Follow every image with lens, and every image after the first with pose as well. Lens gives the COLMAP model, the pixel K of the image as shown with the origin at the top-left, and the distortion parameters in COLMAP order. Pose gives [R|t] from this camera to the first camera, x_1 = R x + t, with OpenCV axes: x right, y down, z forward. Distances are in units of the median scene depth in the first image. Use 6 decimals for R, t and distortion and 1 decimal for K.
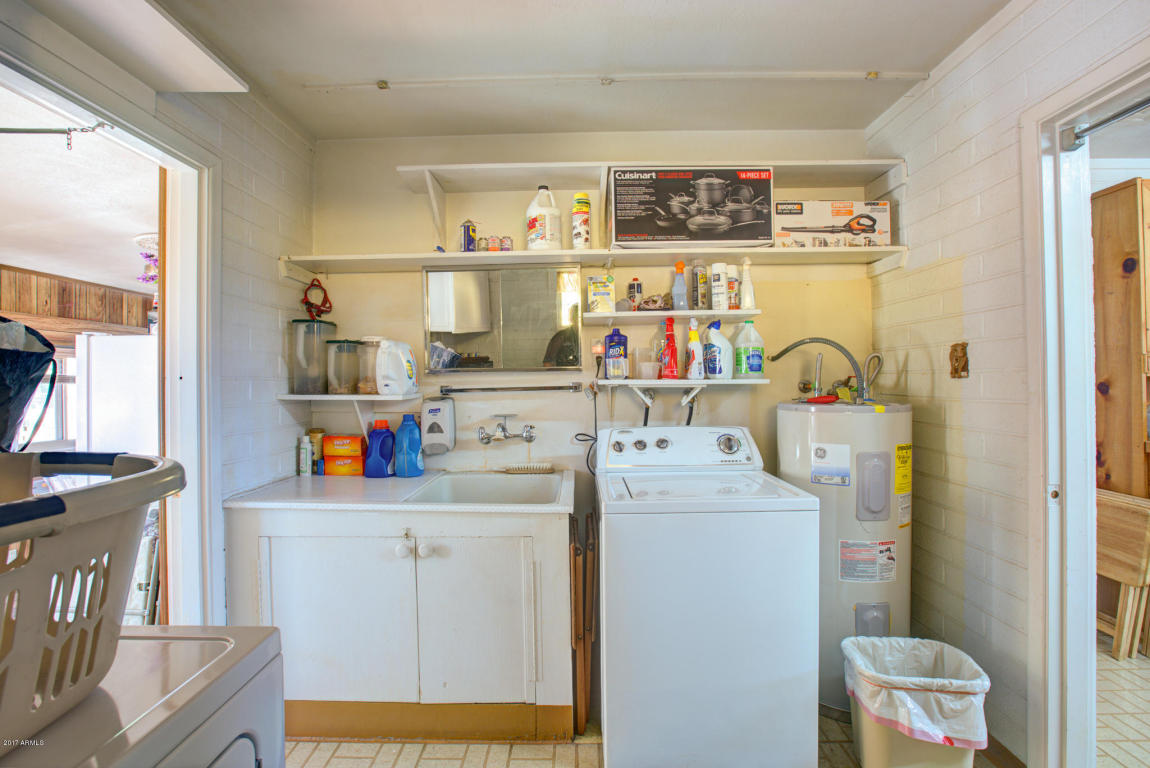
lens RADIAL K [[531.3, 0, 576.6], [0, 531.3, 383.6], [0, 0, 1]] dist [-0.056601, 0.016931]
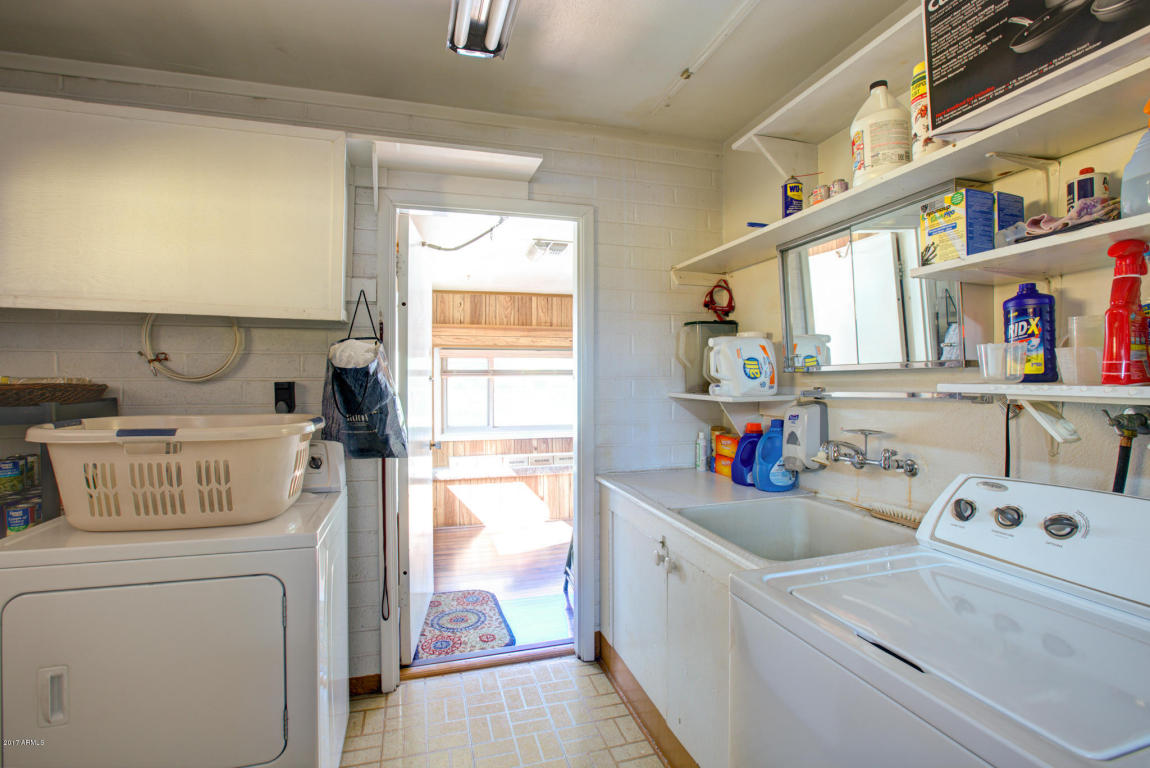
lens RADIAL K [[531.3, 0, 572.3], [0, 531.3, 384.1], [0, 0, 1]] dist [-0.056601, 0.016931]
pose [[0.289459, 0.016392, -0.957050, 0.450617], [-0.003597, 0.999865, 0.016037, -0.013675], [0.957184, -0.001199, 0.289479, 0.467015]]
